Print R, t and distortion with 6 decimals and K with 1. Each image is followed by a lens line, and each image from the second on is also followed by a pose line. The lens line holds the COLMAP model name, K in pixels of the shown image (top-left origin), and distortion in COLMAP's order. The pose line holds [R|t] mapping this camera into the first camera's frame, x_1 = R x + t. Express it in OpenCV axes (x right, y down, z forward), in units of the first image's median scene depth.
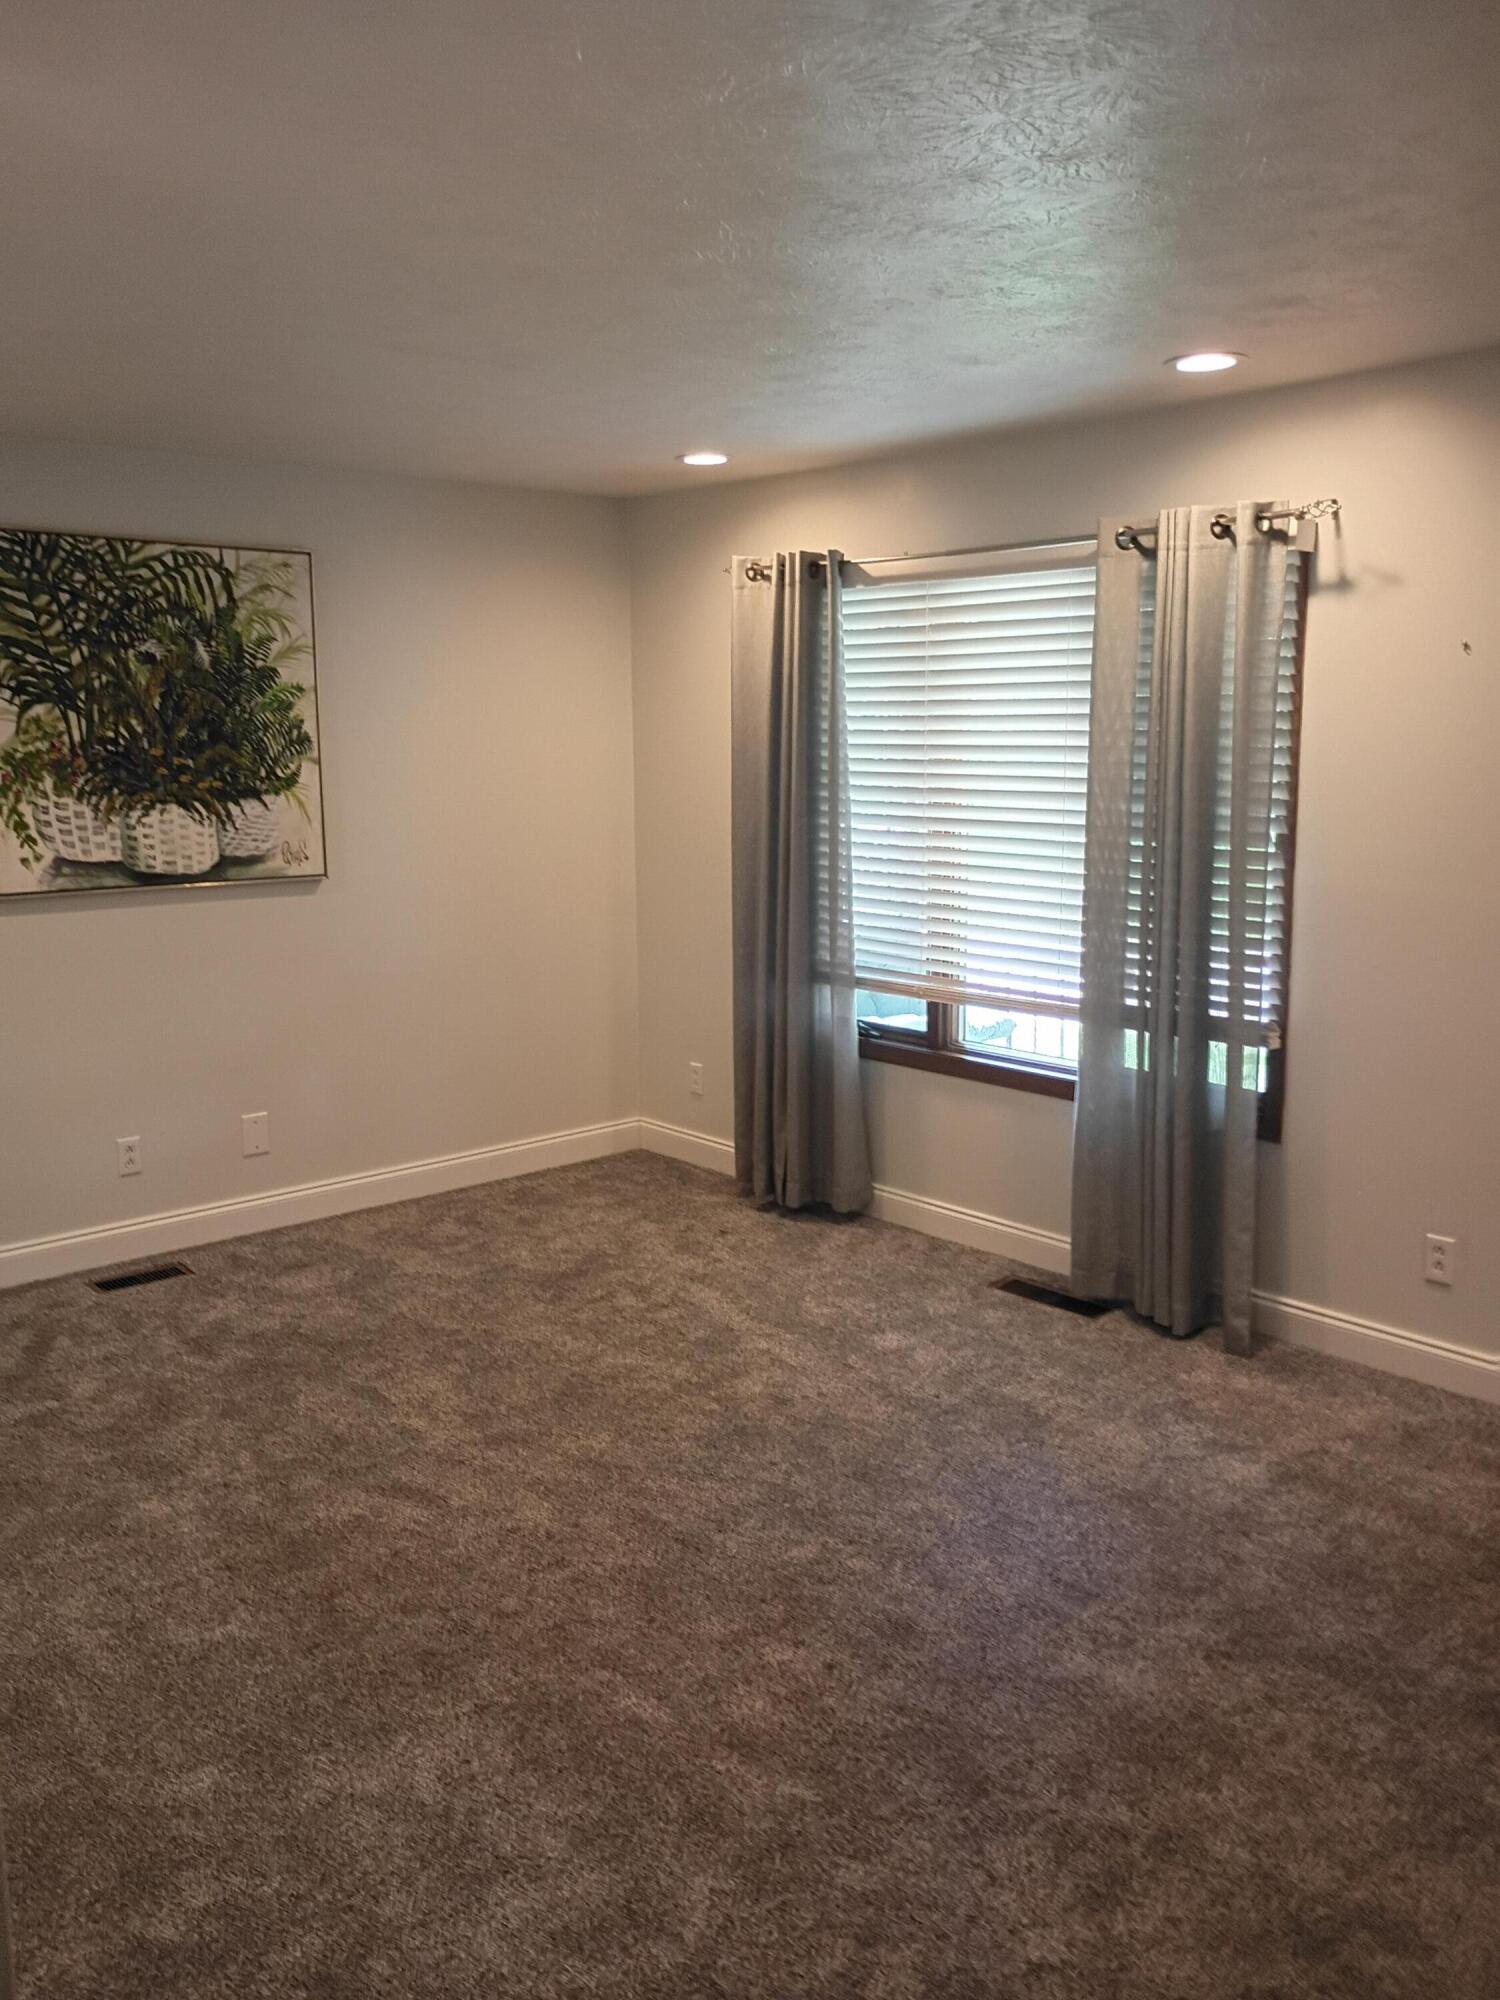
lens RADIAL K [[1657.1, 0, 747.7], [0, 1657.1, 992.4], [0, 0, 1]] dist [0.062992, -0.083784]
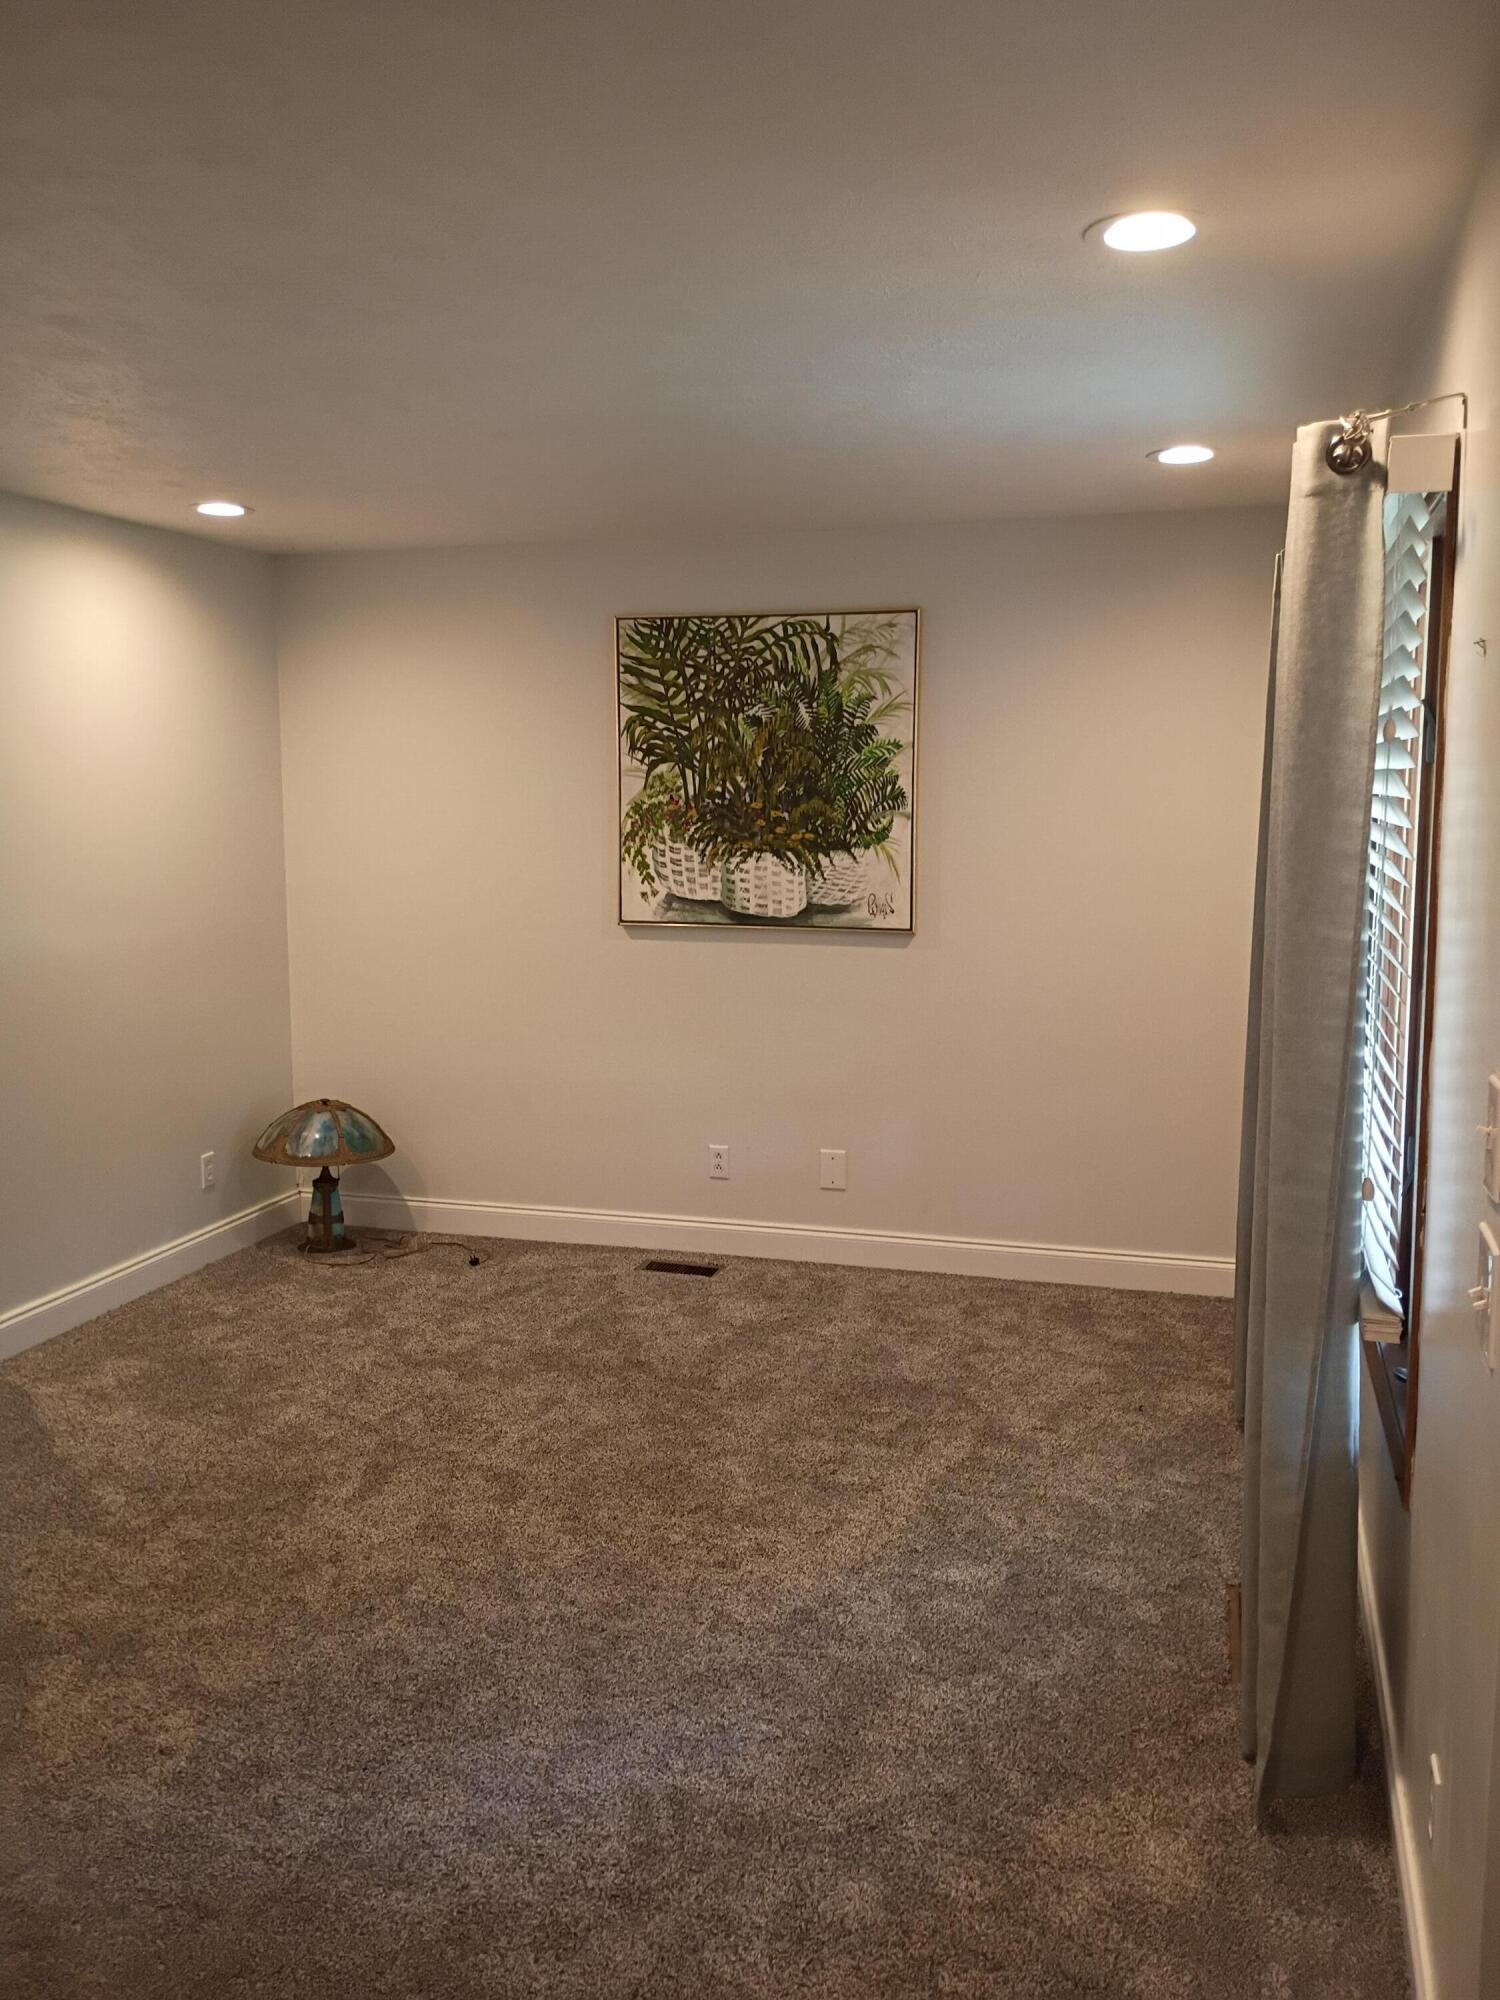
lens RADIAL K [[1657.1, 0, 745.4], [0, 1657.1, 995.8], [0, 0, 1]] dist [0.062992, -0.083784]
pose [[0.529304, 0.116556, -0.840388, 0.581984], [-0.134715, 0.989499, 0.052389, -0.076116], [0.837669, 0.085483, 0.539447, 0.414008]]
